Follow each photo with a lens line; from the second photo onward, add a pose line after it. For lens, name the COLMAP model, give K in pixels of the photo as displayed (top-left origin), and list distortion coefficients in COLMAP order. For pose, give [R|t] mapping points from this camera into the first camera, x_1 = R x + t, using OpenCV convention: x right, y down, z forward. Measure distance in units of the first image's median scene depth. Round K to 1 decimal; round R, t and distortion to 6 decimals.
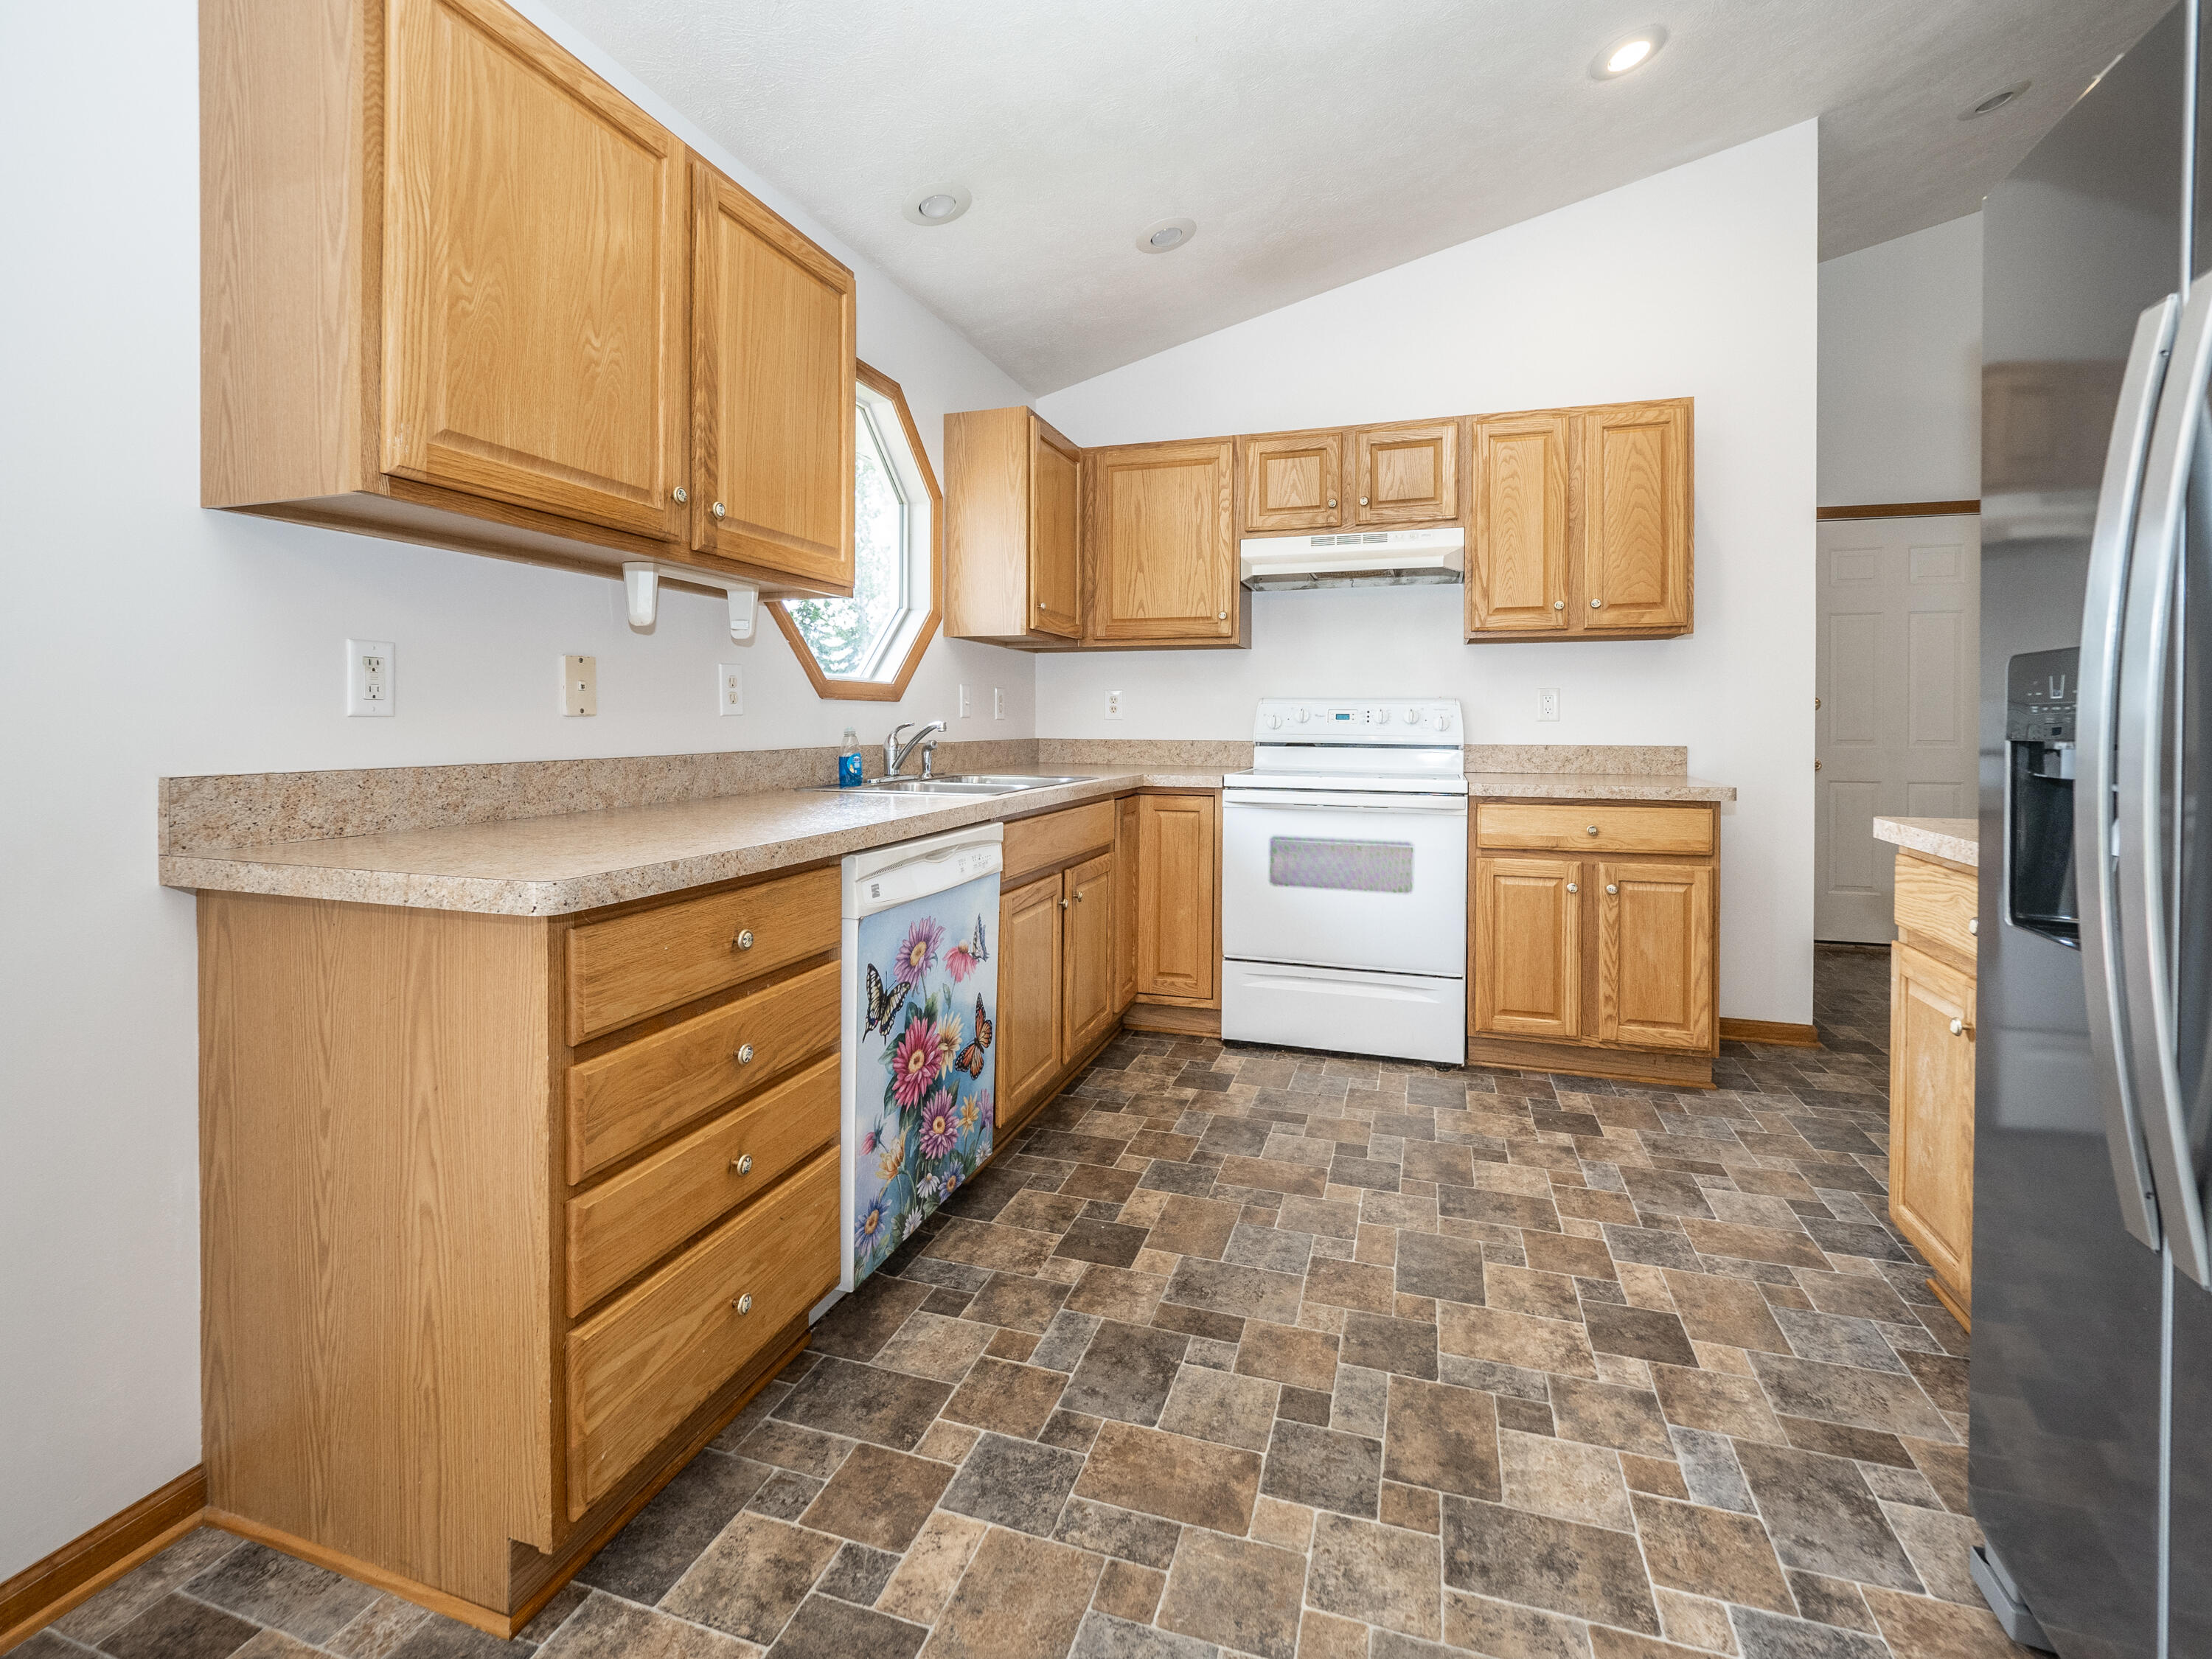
lens RADIAL K [[1019.3, 0, 1095.5], [0, 1019.3, 735.1], [0, 0, 1]] dist [0.011048, -0.014950]
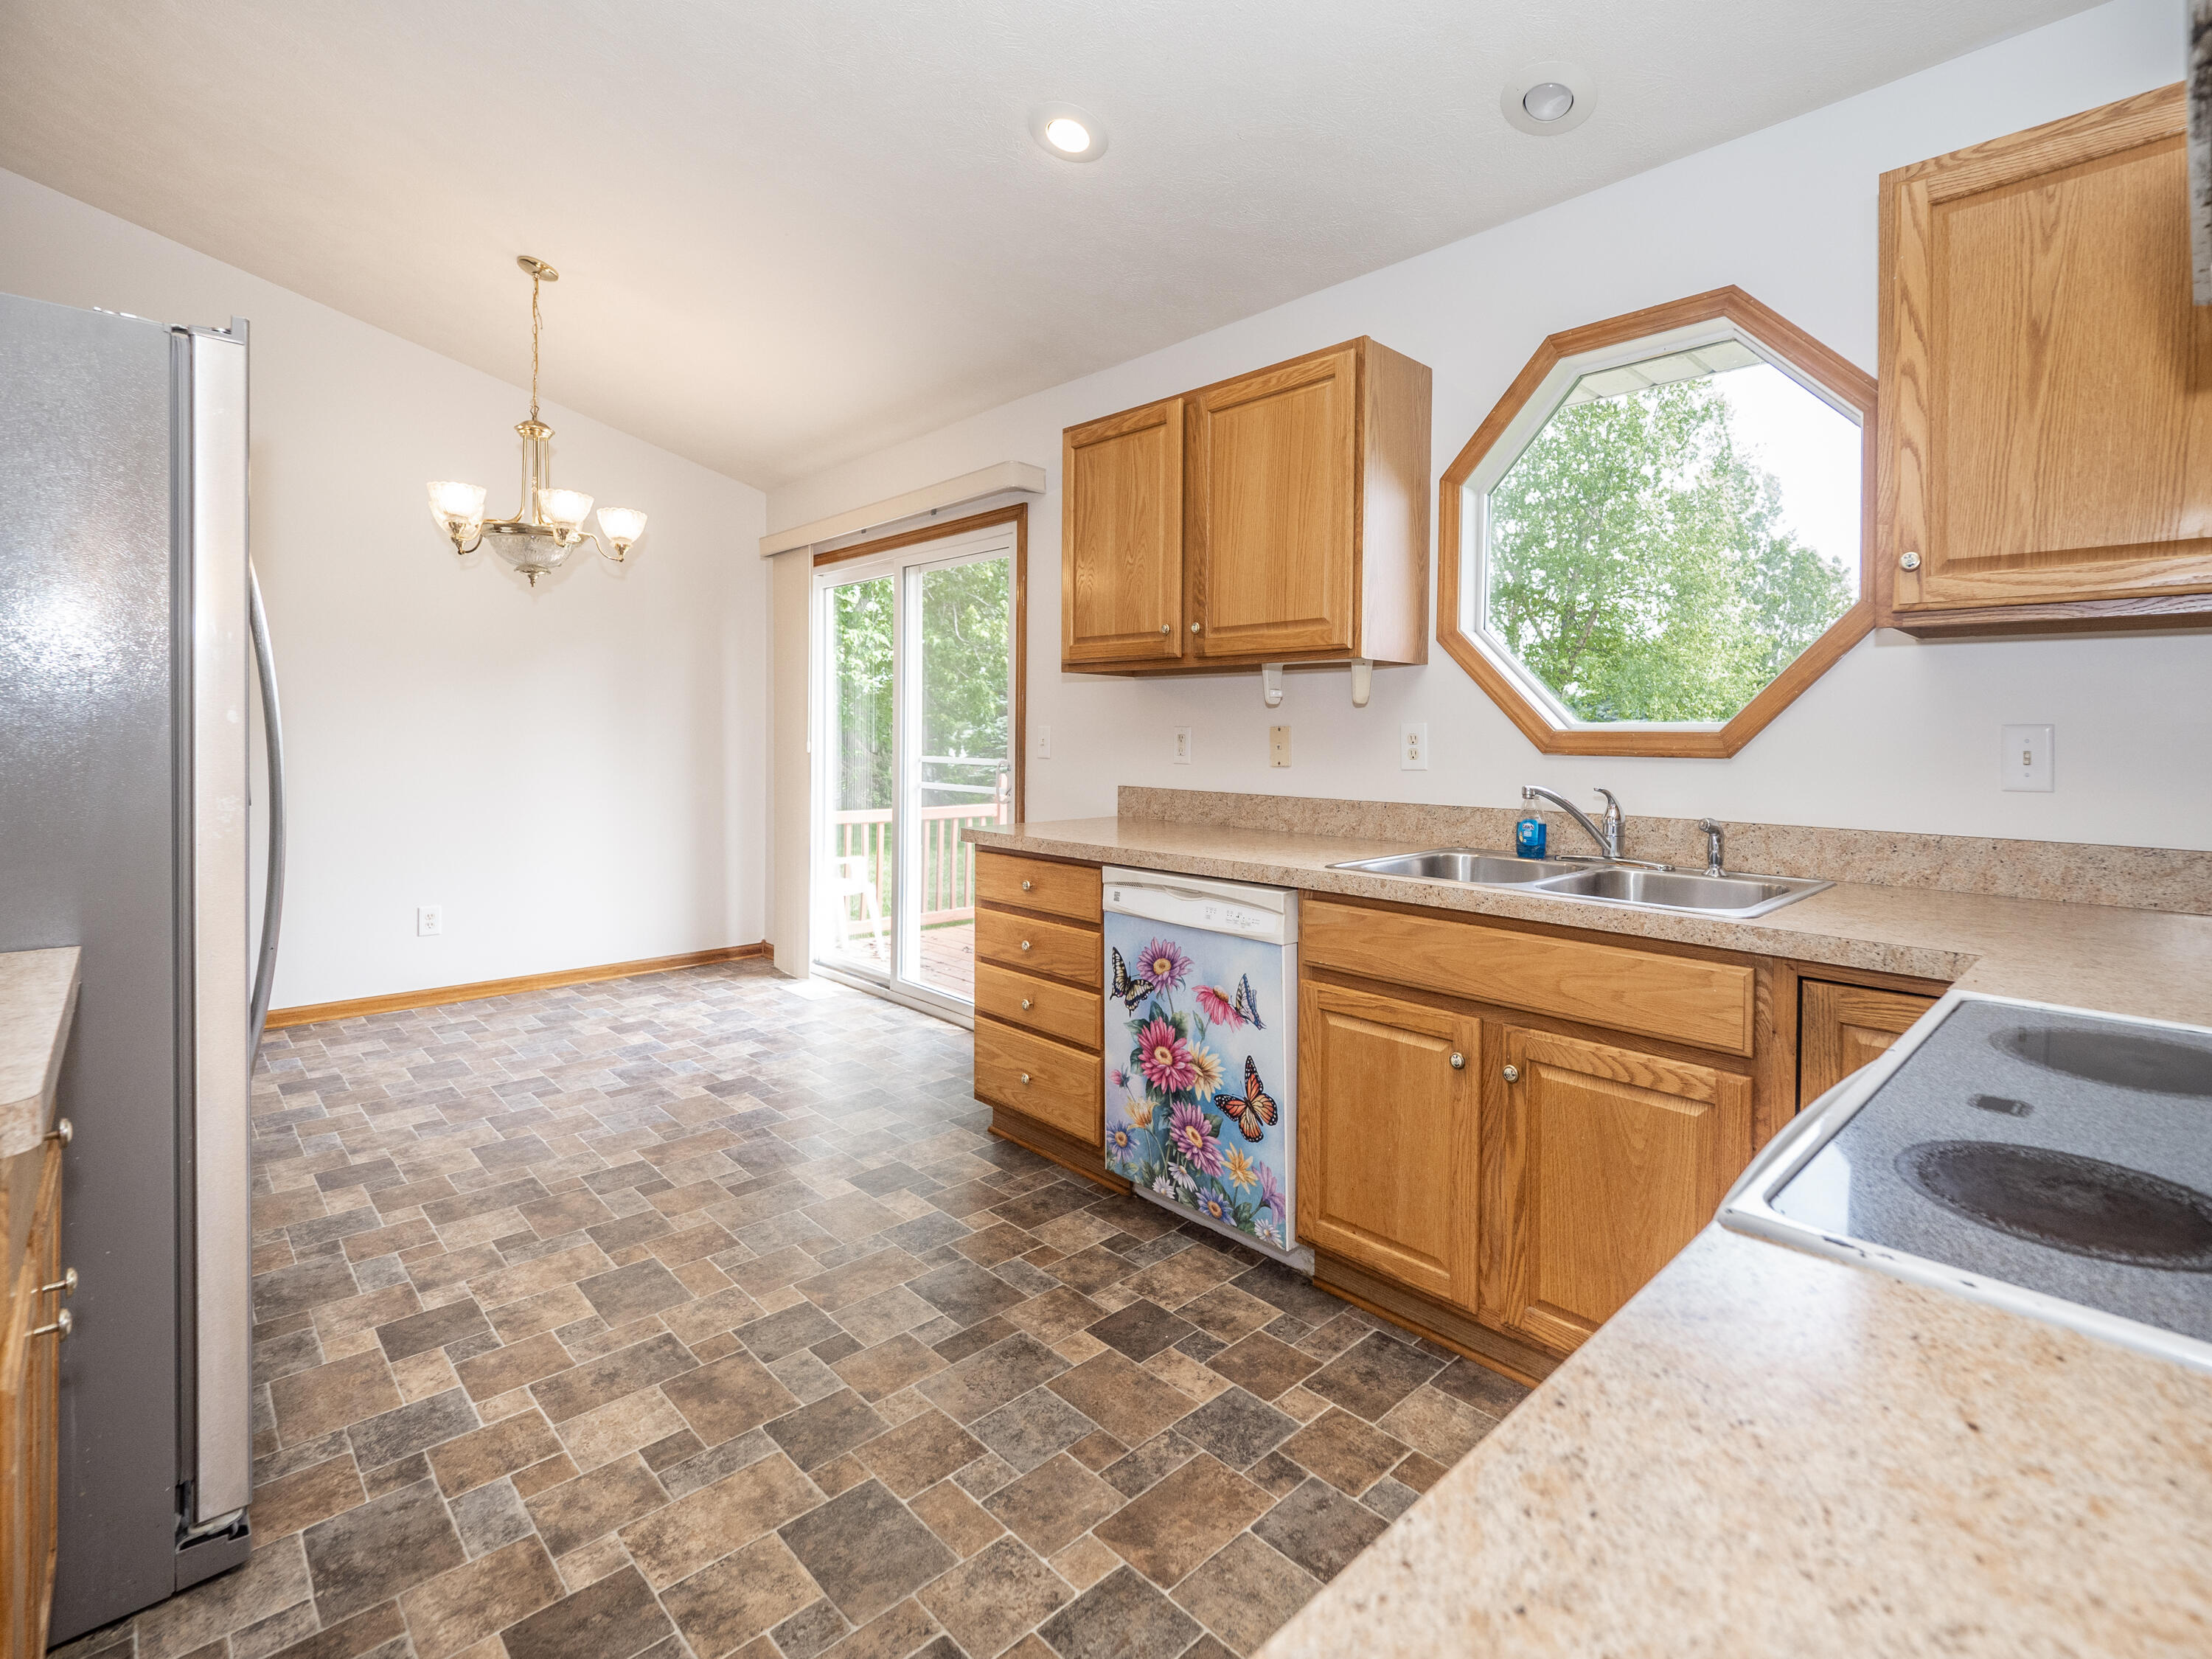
lens RADIAL K [[1031.2, 0, 1167.0], [0, 1031.2, 731.2], [0, 0, 1]] dist [-0.005372, -0.001172]
pose [[-0.455200, -0.009963, -0.890334, 0.923882], [-0.022414, 0.999749, 0.000272, -0.068199], [0.890107, 0.020080, -0.455309, 1.559554]]
